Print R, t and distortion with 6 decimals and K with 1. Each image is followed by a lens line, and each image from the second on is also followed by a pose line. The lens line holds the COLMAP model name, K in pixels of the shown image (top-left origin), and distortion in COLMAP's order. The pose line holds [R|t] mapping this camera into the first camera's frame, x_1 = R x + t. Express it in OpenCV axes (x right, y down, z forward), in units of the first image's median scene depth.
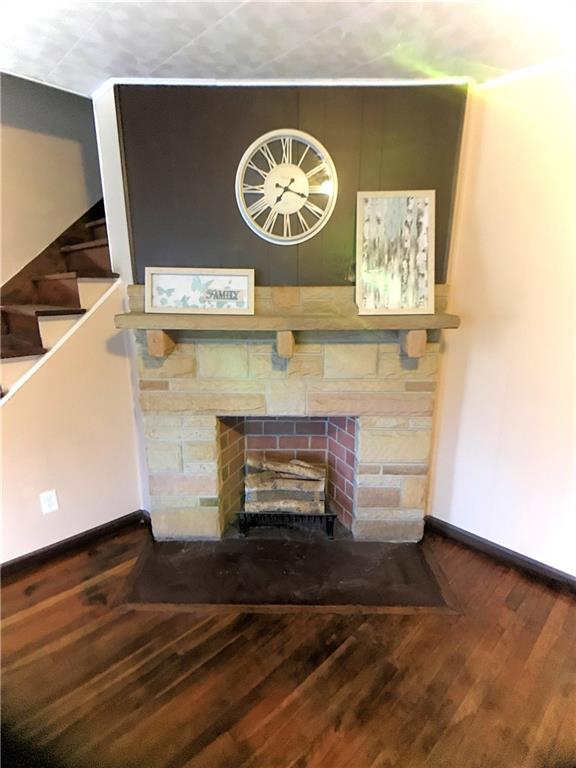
lens RADIAL K [[391.5, 0, 288.0], [0, 391.5, 384.0], [0, 0, 1]] dist [0.138196, -0.098769]
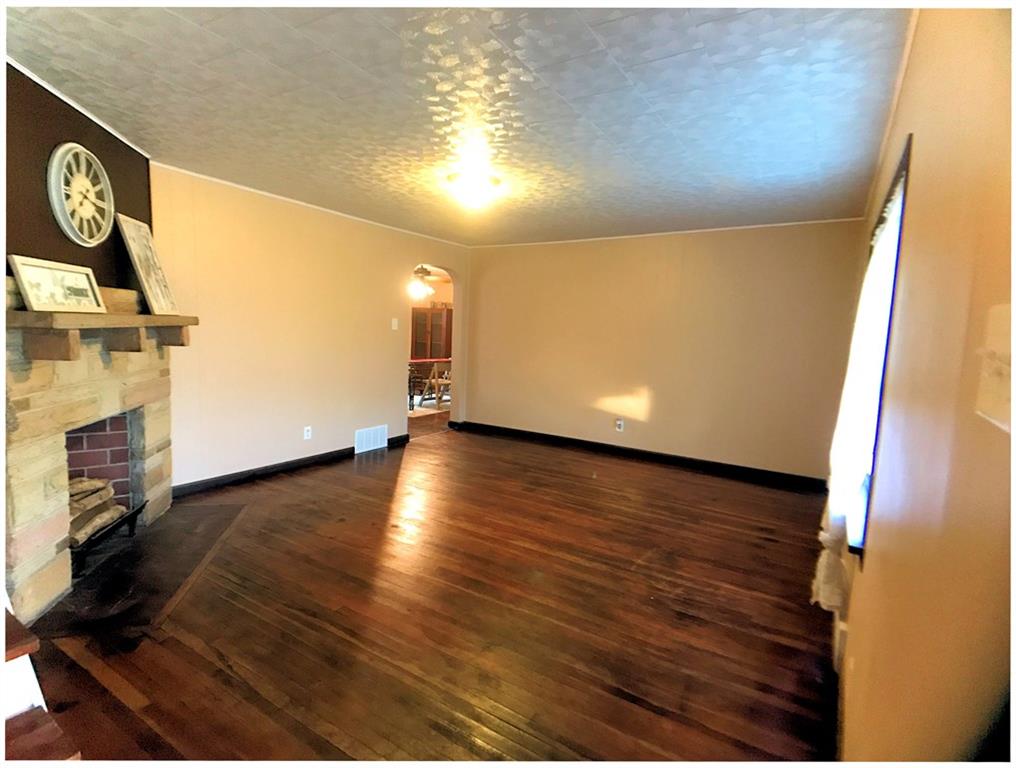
lens RADIAL K [[521.6, 0, 508.0], [0, 521.6, 384.0], [0, 0, 1]] dist [0.048070, -0.001514]
pose [[-0.222051, -0.118396, 0.967820, -1.647379], [0.199850, 0.966000, 0.164026, -0.019912], [-0.954334, 0.229841, -0.190840, 0.317010]]
